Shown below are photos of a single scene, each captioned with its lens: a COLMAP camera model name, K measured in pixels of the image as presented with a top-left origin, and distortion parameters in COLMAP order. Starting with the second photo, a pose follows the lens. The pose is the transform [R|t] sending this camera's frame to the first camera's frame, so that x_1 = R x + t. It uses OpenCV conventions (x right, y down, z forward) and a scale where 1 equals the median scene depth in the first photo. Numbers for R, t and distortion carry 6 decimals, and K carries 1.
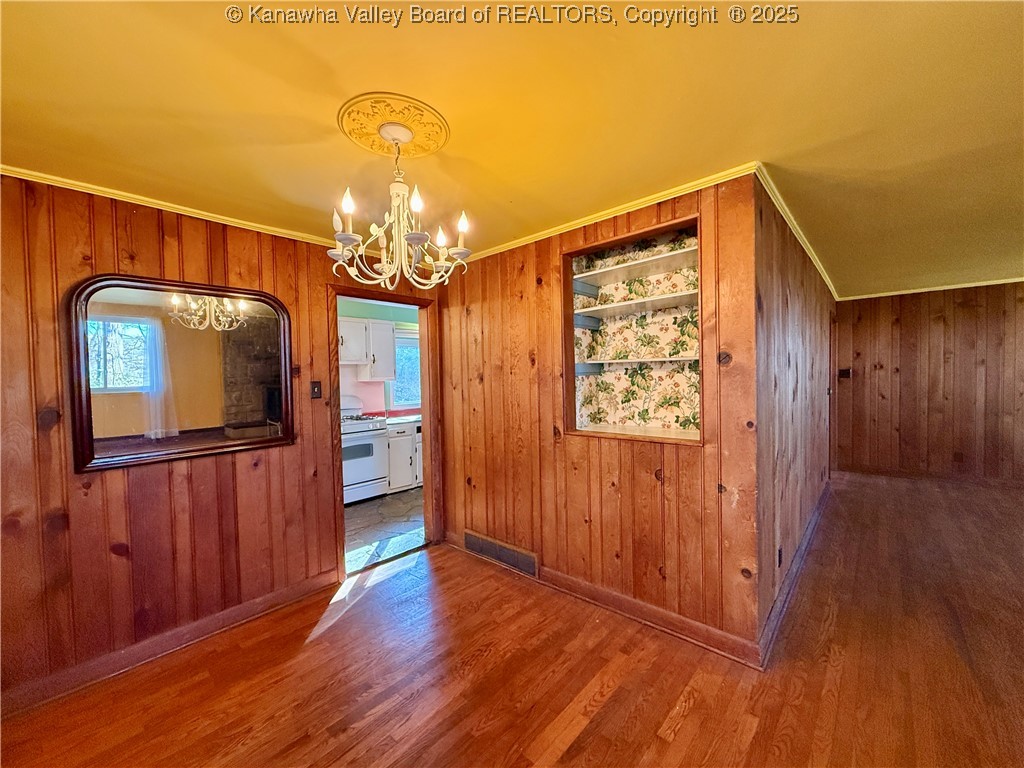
lens RADIAL K [[407.4, 0, 506.8], [0, 407.4, 384.2], [0, 0, 1]] dist [-0.000691, 0.001135]
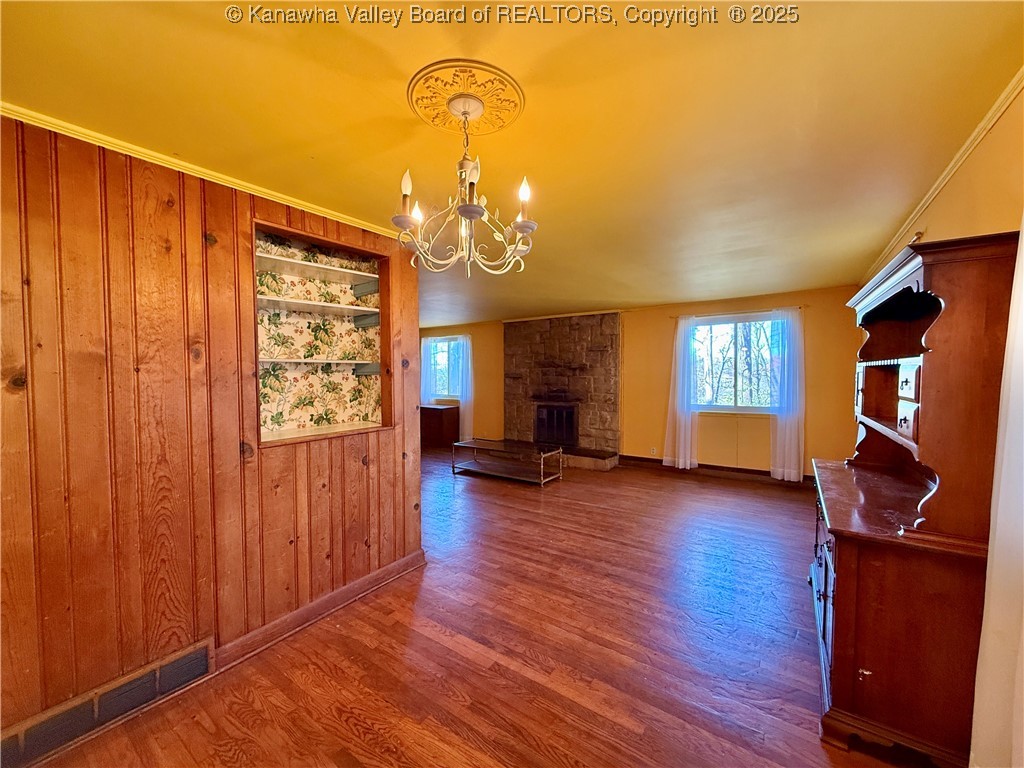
lens RADIAL K [[407.4, 0, 516.4], [0, 407.4, 382.6], [0, 0, 1]] dist [-0.000691, 0.001135]
pose [[-0.132367, -0.001163, 0.991200, -0.710649], [0.034269, 0.999396, 0.005749, 0.006270], [-0.990608, 0.034728, -0.132247, 0.606639]]
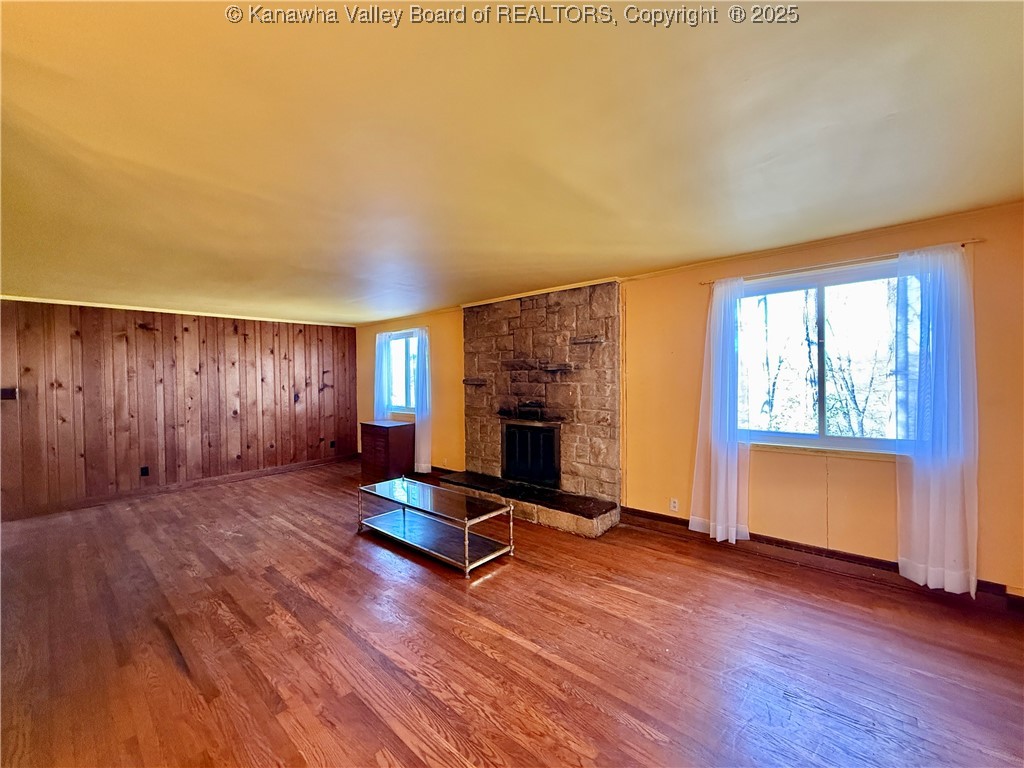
lens RADIAL K [[407.4, 0, 516.3], [0, 407.4, 384.6], [0, 0, 1]] dist [-0.000691, 0.001135]
pose [[-0.030296, 0.001462, 0.999540, 0.060622], [0.043111, 0.999070, -0.000155, -0.004904], [-0.998611, 0.043086, -0.030331, 0.129086]]
